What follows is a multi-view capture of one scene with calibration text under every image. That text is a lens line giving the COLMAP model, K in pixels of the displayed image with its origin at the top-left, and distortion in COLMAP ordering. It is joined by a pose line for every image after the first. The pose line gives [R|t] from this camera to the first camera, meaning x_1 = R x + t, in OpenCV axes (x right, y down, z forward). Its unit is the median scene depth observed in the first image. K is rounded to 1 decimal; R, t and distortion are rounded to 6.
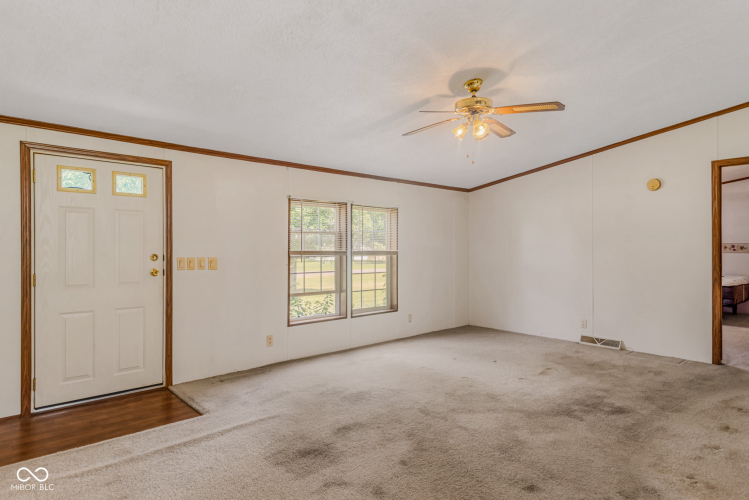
lens RADIAL K [[433.7, 0, 381.7], [0, 433.7, 250.6], [0, 0, 1]] dist [0.037953, -0.003035]
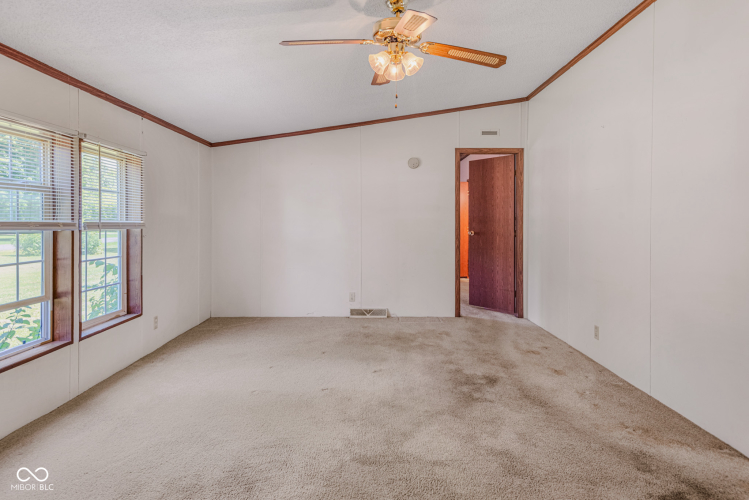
lens RADIAL K [[433.7, 0, 382.5], [0, 433.7, 228.0], [0, 0, 1]] dist [0.037953, -0.003035]
pose [[0.660657, -0.006926, 0.750656, -0.352430], [-0.003528, 0.999918, 0.012332, -0.000427], [-0.750680, -0.010796, 0.660578, 0.480846]]
